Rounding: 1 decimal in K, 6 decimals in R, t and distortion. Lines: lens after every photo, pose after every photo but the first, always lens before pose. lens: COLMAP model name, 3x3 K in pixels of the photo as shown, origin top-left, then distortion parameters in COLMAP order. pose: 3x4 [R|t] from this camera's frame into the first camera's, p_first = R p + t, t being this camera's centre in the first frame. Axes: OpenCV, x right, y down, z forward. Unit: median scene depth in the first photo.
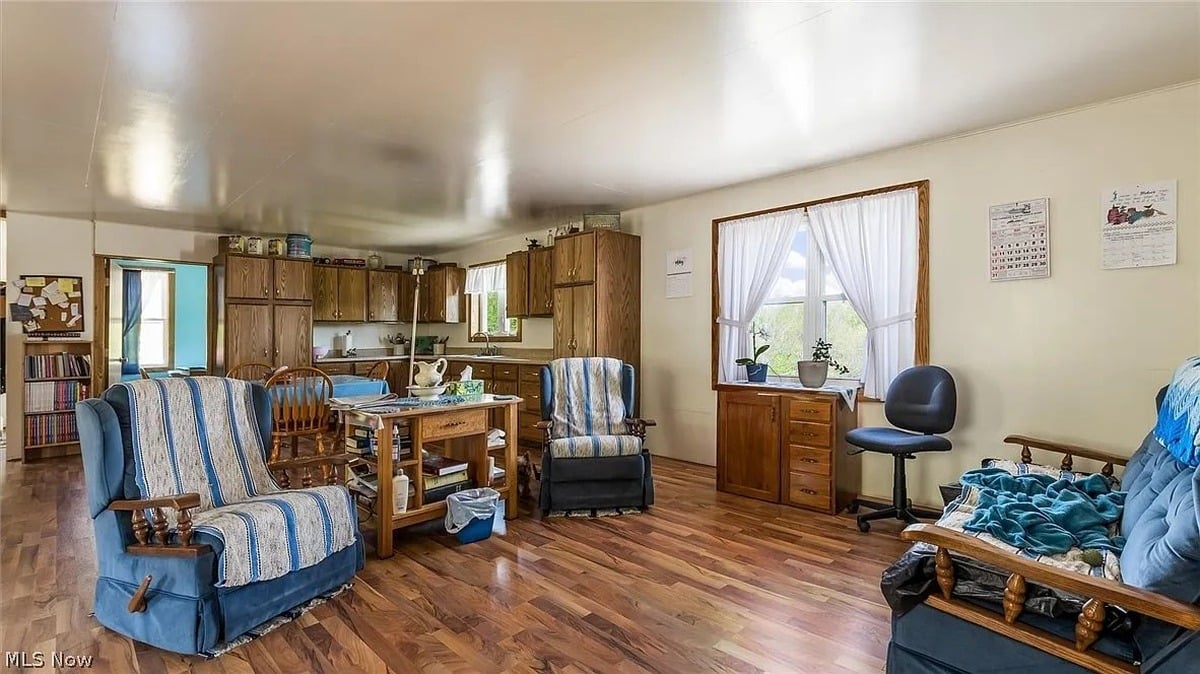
lens RADIAL K [[530.9, 0, 600.0], [0, 530.9, 337.0], [0, 0, 1]] dist [-0.001053, -0.000137]
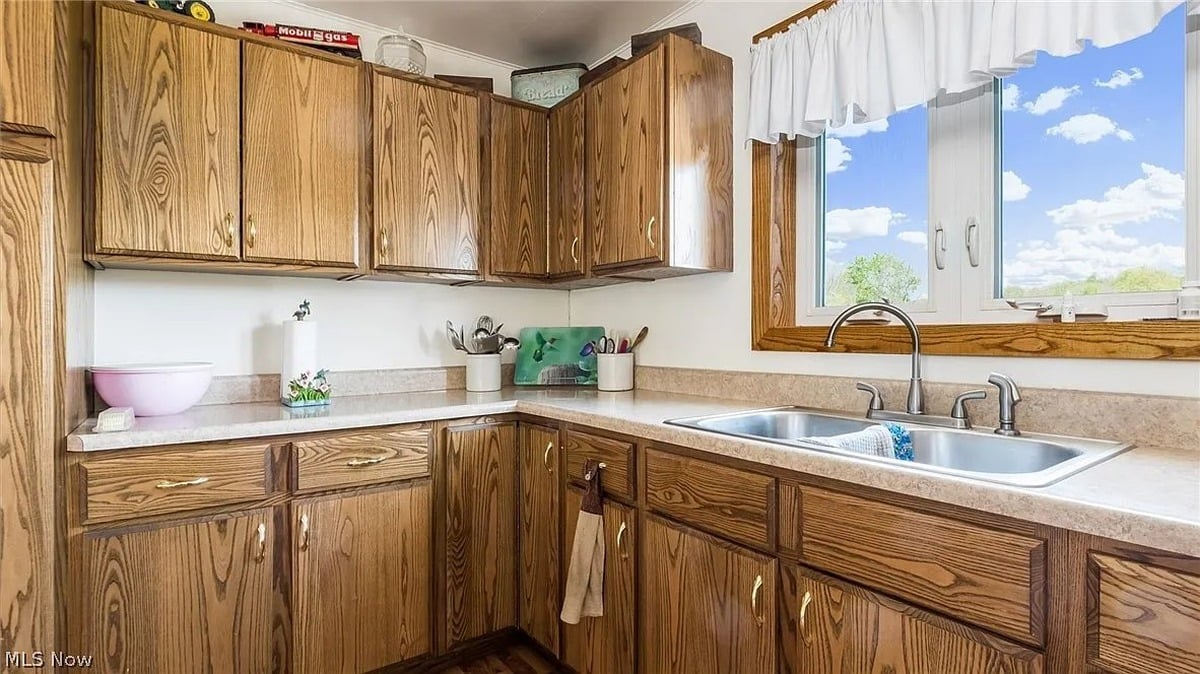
lens RADIAL K [[530.9, 0, 600.0], [0, 530.9, 337.0], [0, 0, 1]] dist [-0.001053, -0.000137]
pose [[0.990014, 0.004104, -0.140912, -0.285992], [-0.002031, 0.999888, 0.014856, -0.000477], [0.140957, -0.014421, 0.989911, 0.750825]]
